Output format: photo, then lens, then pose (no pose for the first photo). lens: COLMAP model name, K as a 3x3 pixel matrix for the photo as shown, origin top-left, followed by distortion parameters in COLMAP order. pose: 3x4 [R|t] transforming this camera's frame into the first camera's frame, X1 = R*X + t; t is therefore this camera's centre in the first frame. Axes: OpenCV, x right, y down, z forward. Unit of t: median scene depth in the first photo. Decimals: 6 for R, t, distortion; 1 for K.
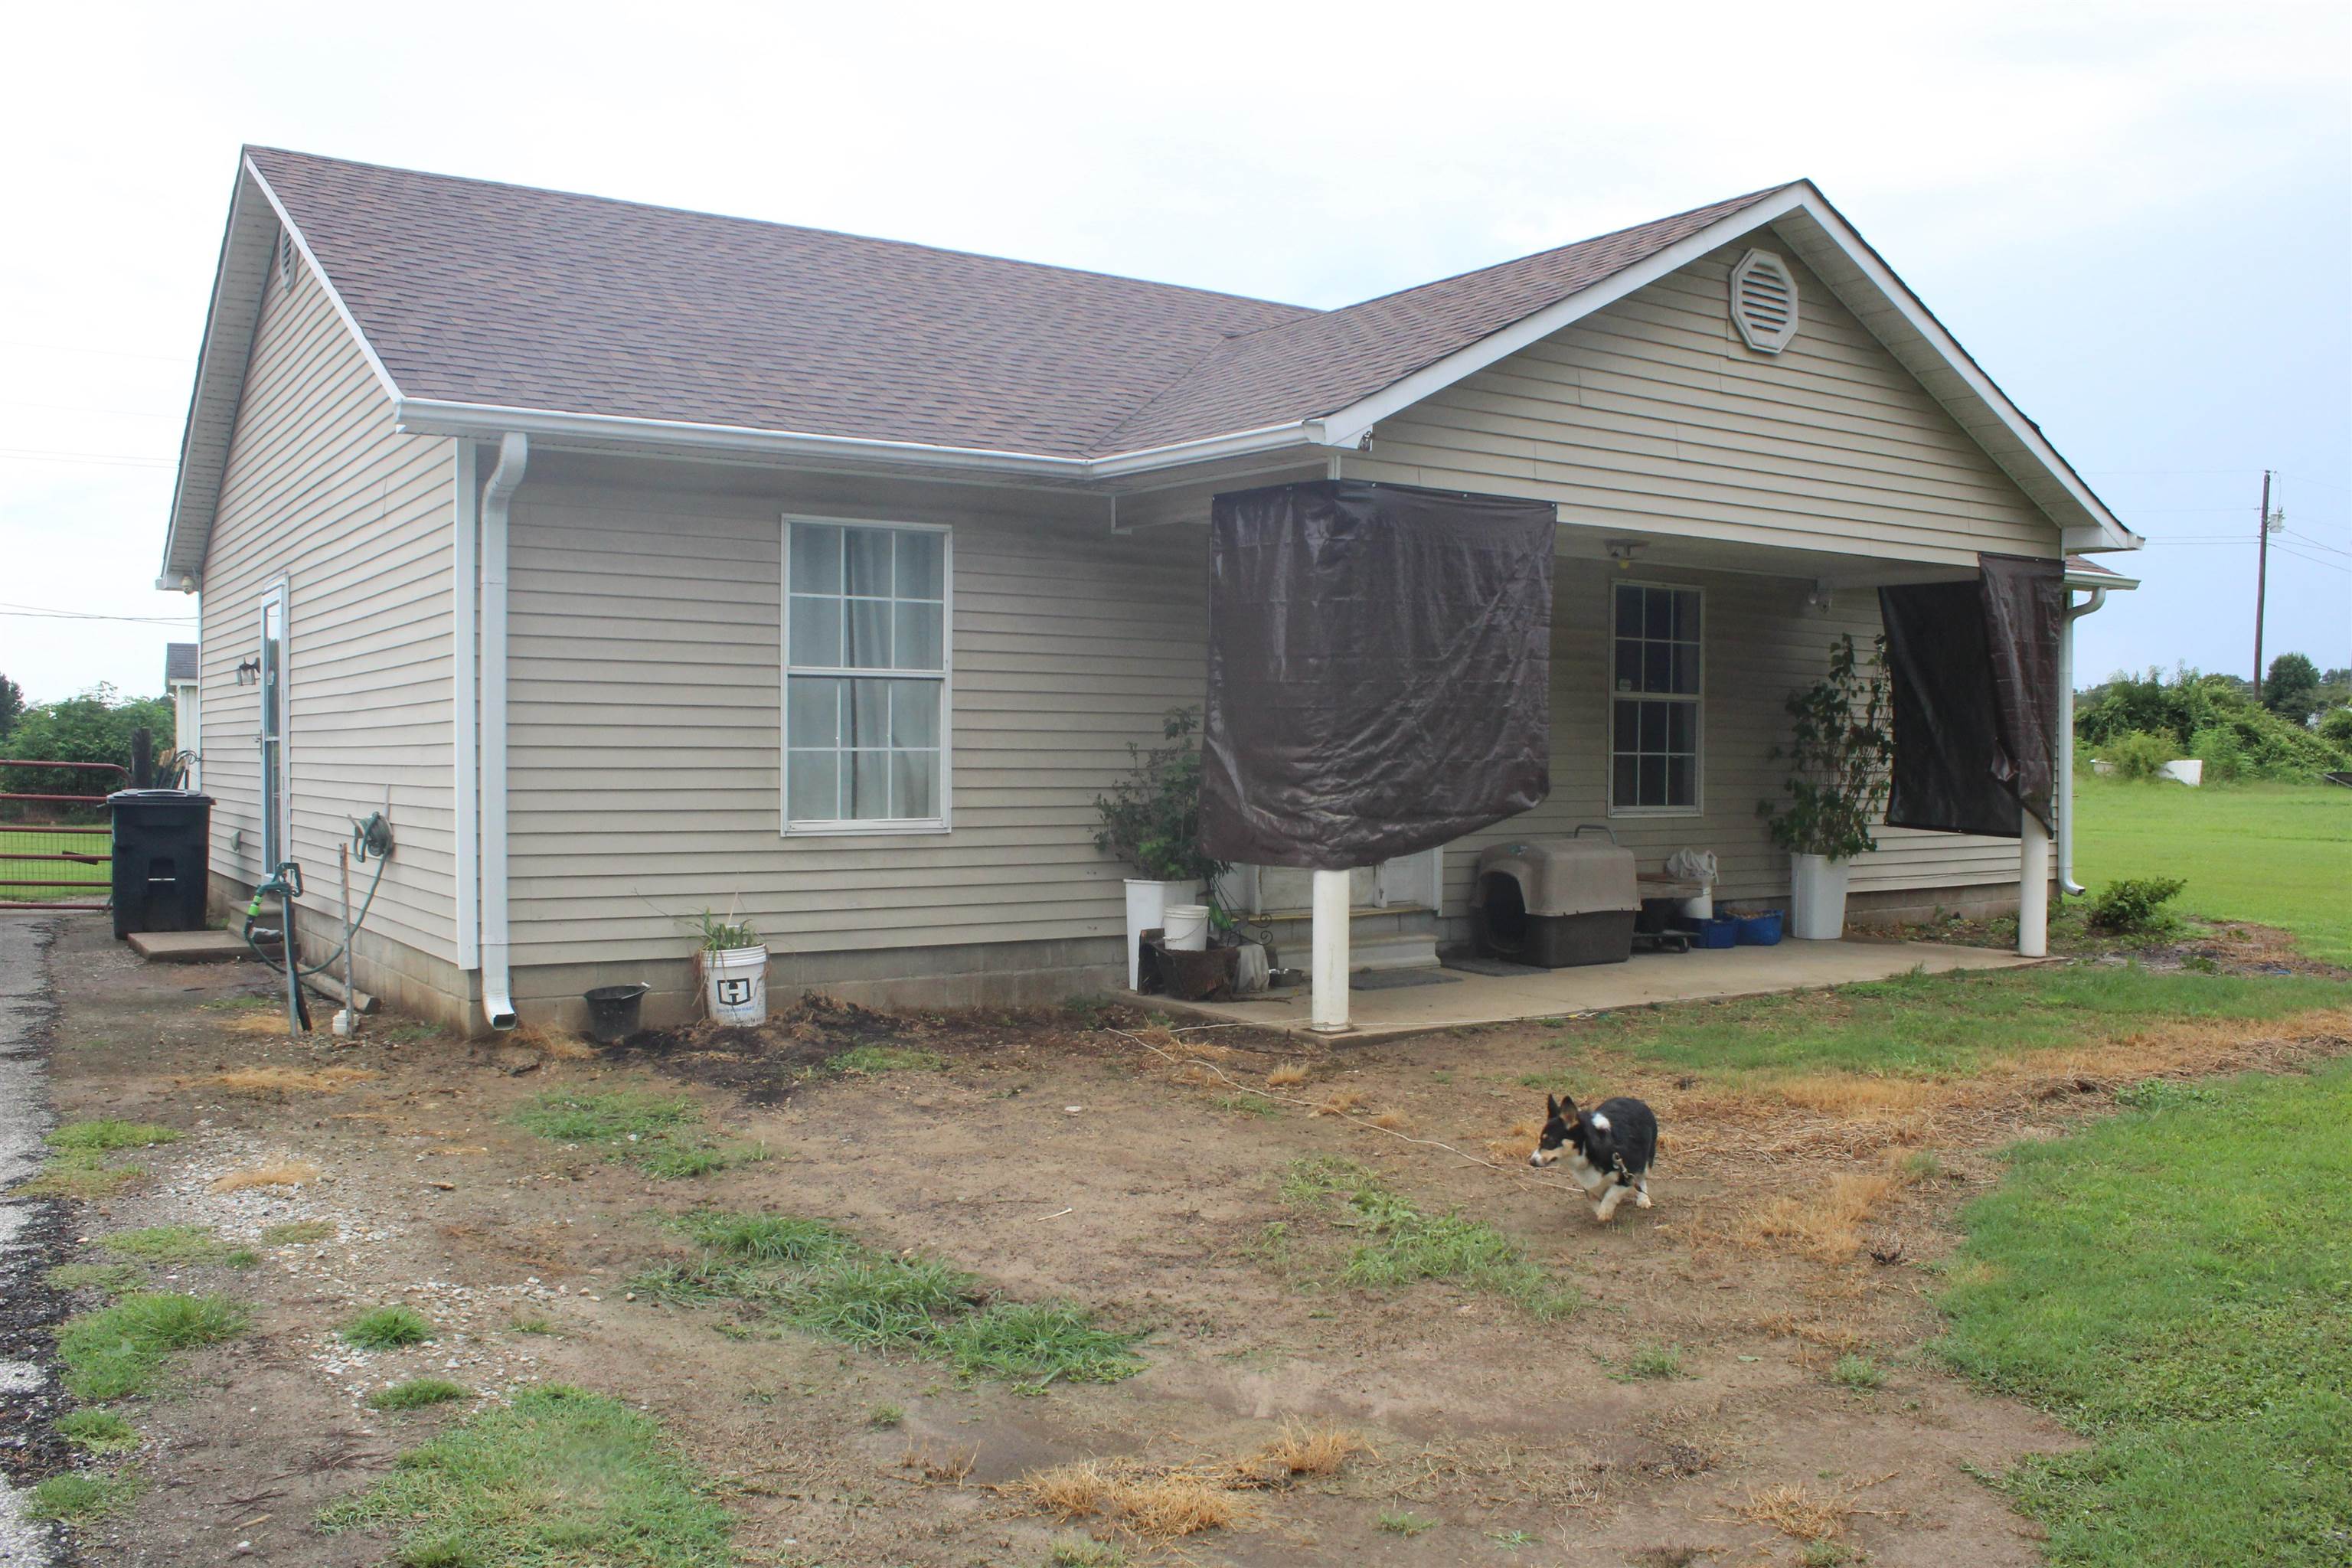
lens RADIAL K [[1993.1, 0, 1167.1], [0, 1993.1, 807.3], [0, 0, 1]] dist [-0.135983, 0.024342]
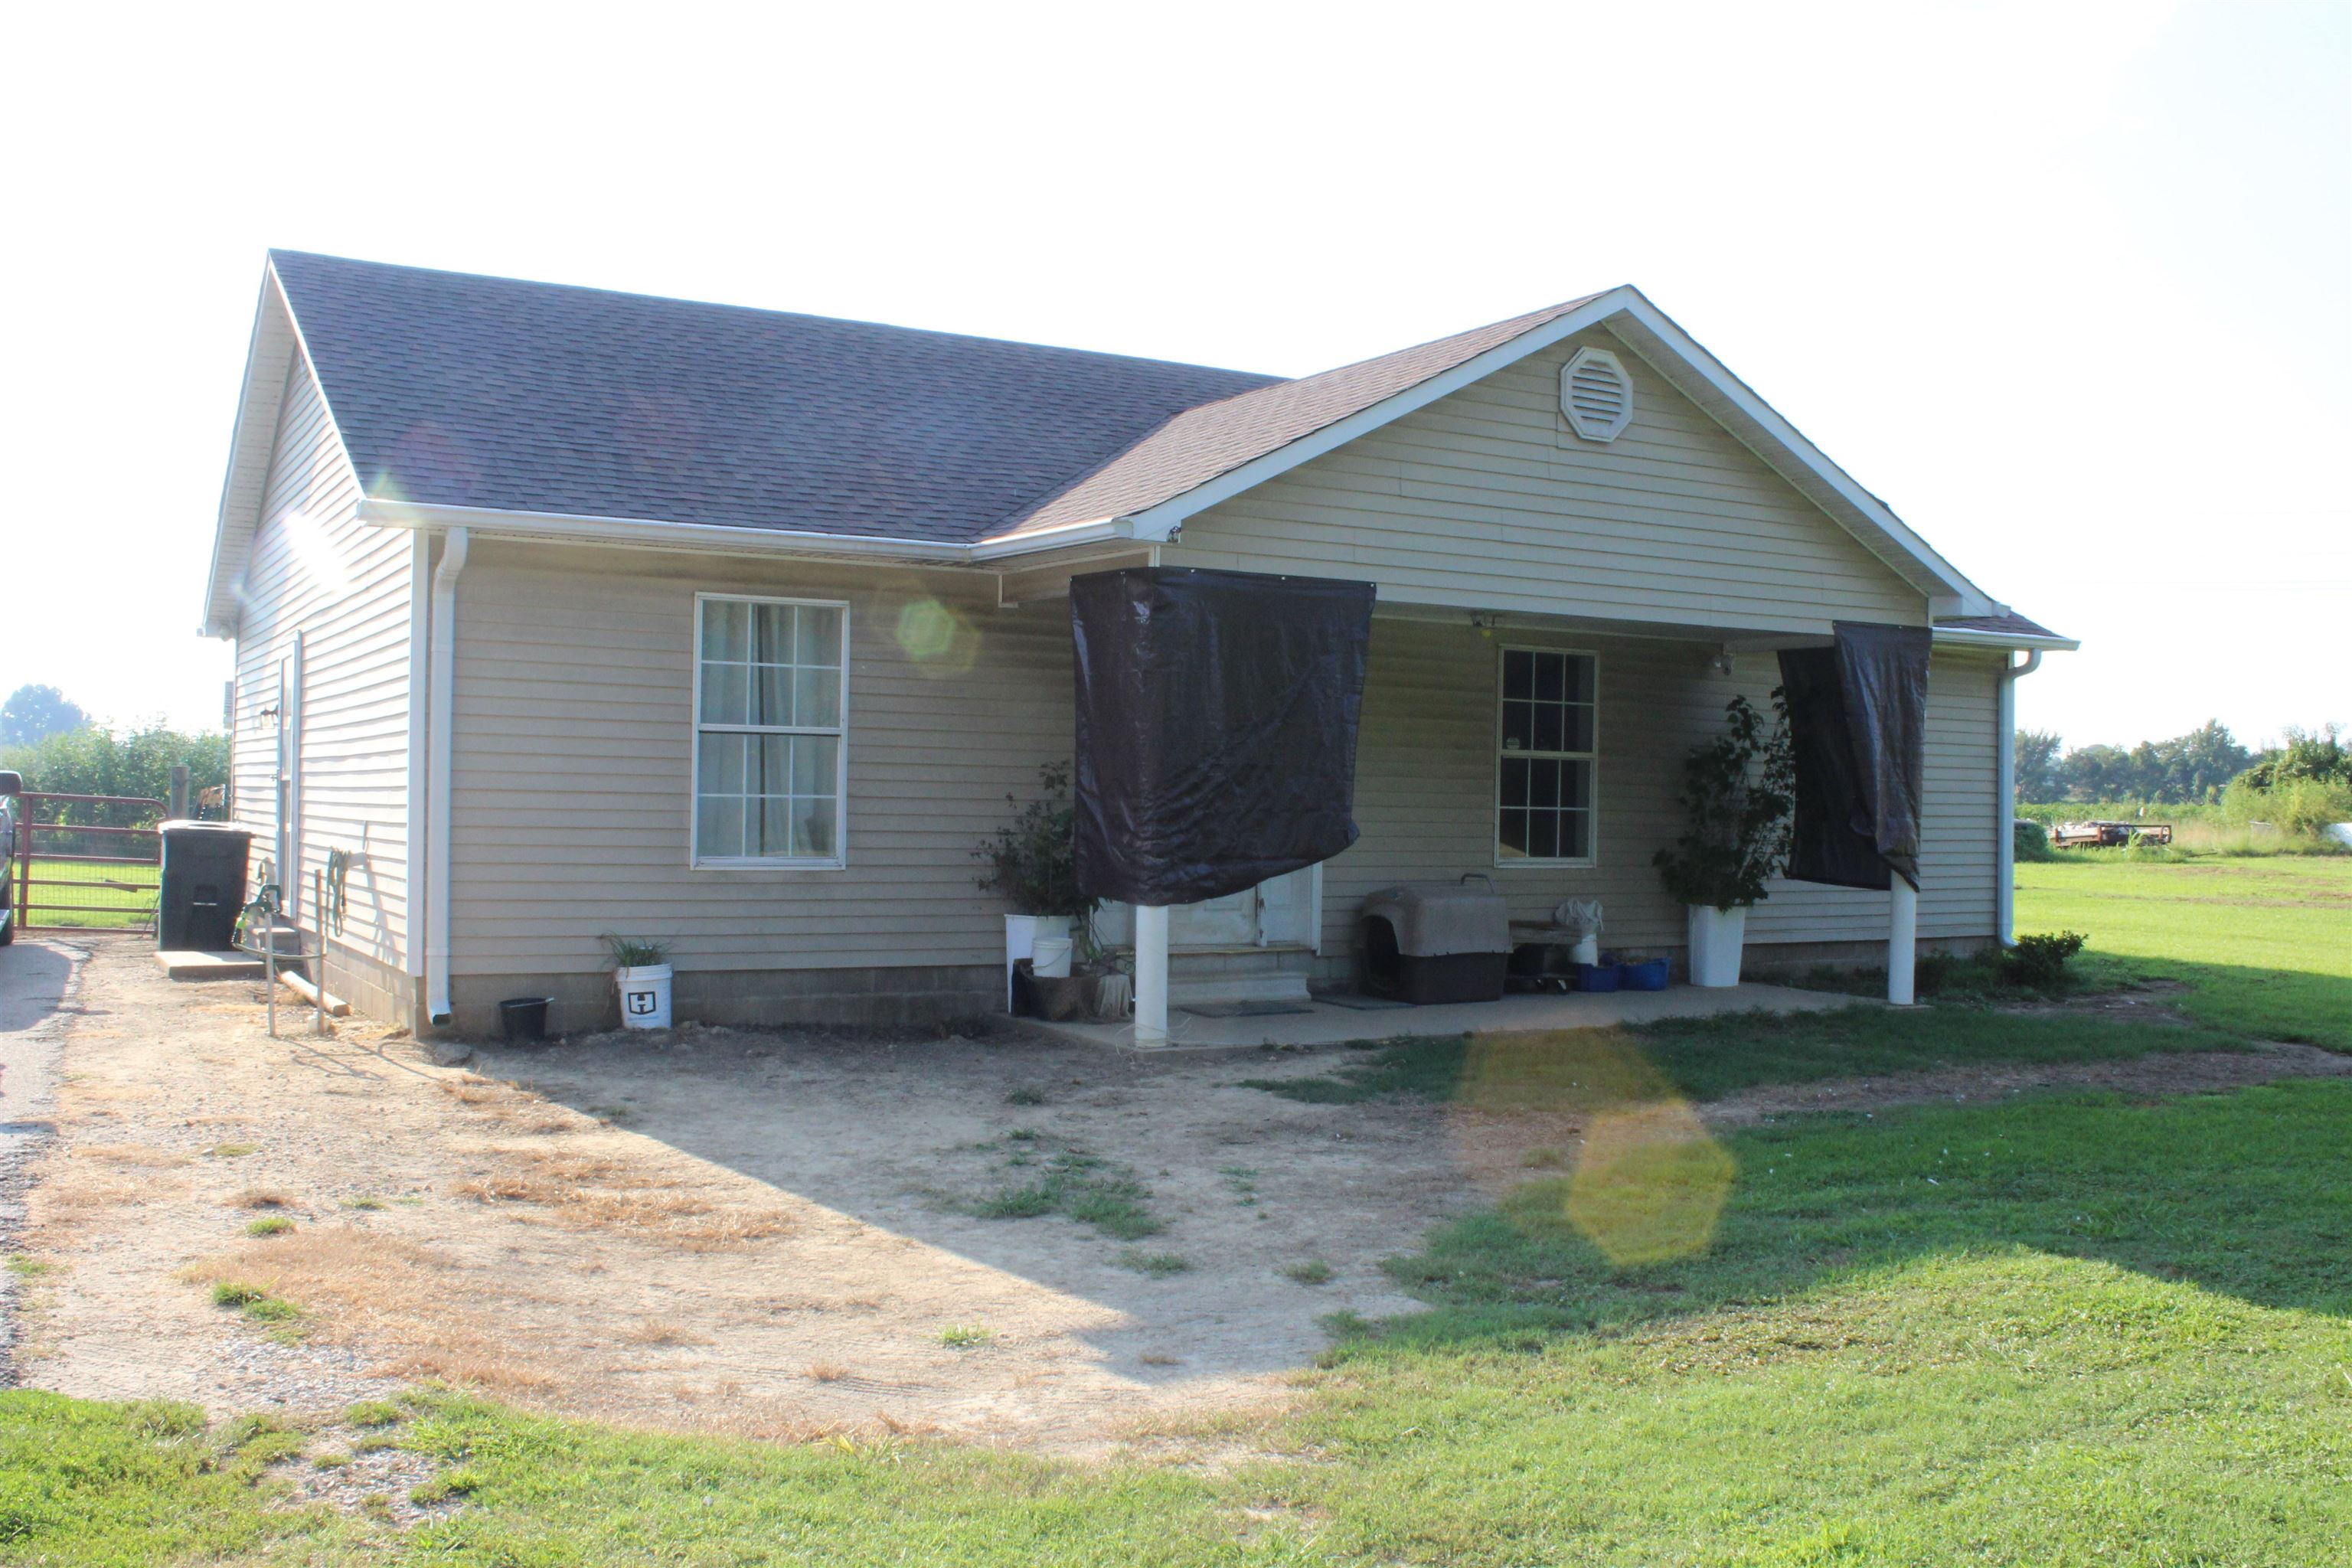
lens RADIAL K [[2186.3, 0, 1175.3], [0, 2186.3, 782.5], [0, 0, 1]] dist [-0.127805, 0.000000]
pose [[0.997579, 0.010586, -0.068730, 0.159367], [-0.013104, 0.999256, -0.036280, 0.005376], [0.068295, 0.037092, 0.996975, -0.225655]]
